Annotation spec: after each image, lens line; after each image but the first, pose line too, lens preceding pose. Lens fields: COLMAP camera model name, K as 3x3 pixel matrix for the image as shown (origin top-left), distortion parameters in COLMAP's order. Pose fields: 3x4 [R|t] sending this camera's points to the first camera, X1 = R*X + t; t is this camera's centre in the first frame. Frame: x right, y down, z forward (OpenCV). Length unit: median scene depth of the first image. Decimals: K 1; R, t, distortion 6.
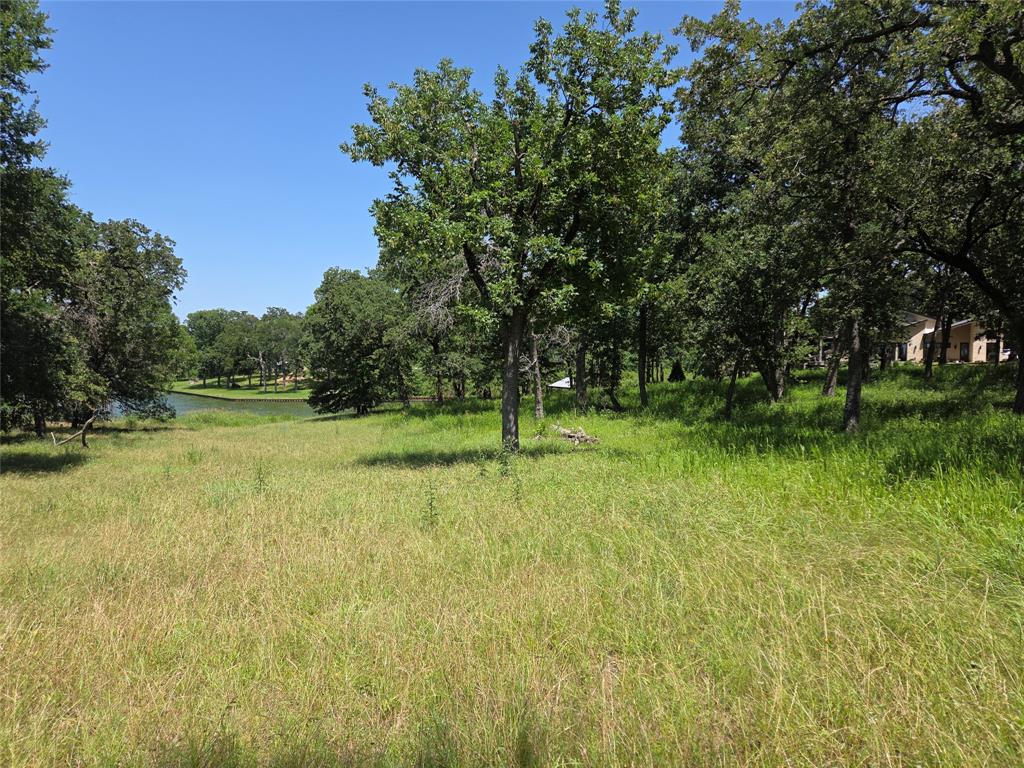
lens RADIAL K [[690.7, 0, 512.5], [0, 690.7, 391.3], [0, 0, 1]] dist [0.075843, -0.055136]
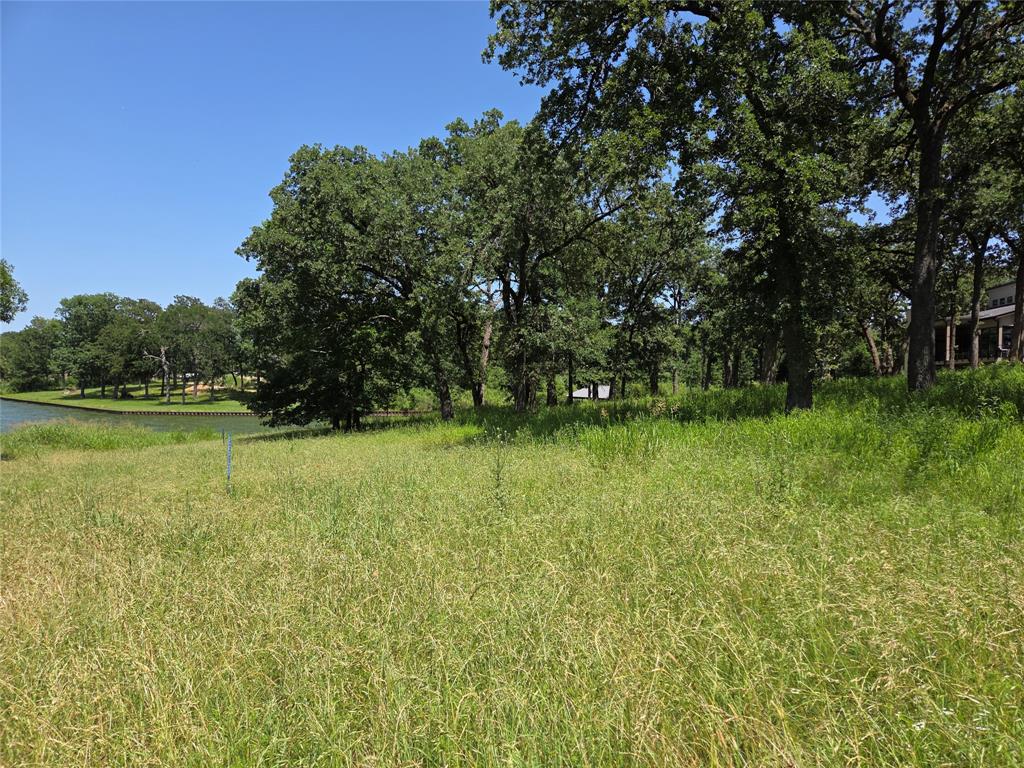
lens RADIAL K [[690.7, 0, 536.4], [0, 690.7, 400.4], [0, 0, 1]] dist [0.075843, -0.055136]
pose [[0.990078, 0.016268, 0.139575, -0.139917], [-0.013057, 0.999629, -0.023893, 0.020863], [-0.139912, 0.021834, 0.989923, 0.402066]]
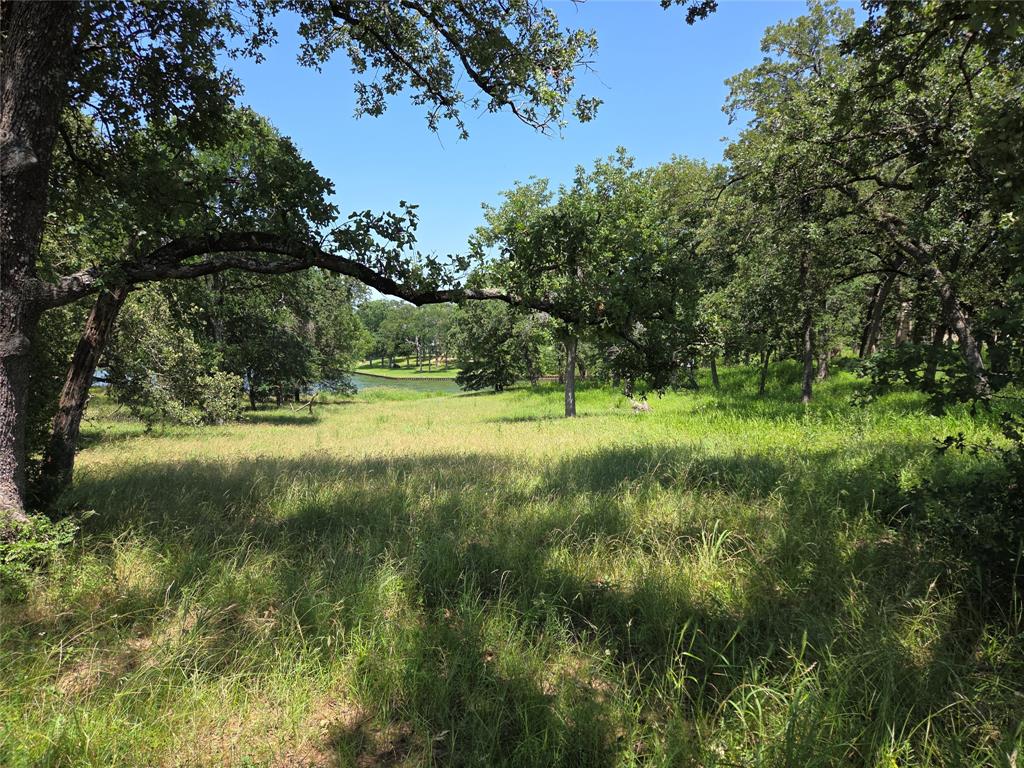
lens RADIAL K [[690.7, 0, 519.0], [0, 690.7, 388.2], [0, 0, 1]] dist [0.075843, -0.055136]
pose [[0.980494, 0.001019, -0.196545, 0.050623], [0.004600, 0.999594, 0.028130, -0.005715], [0.196494, -0.028486, 0.980091, -0.159099]]
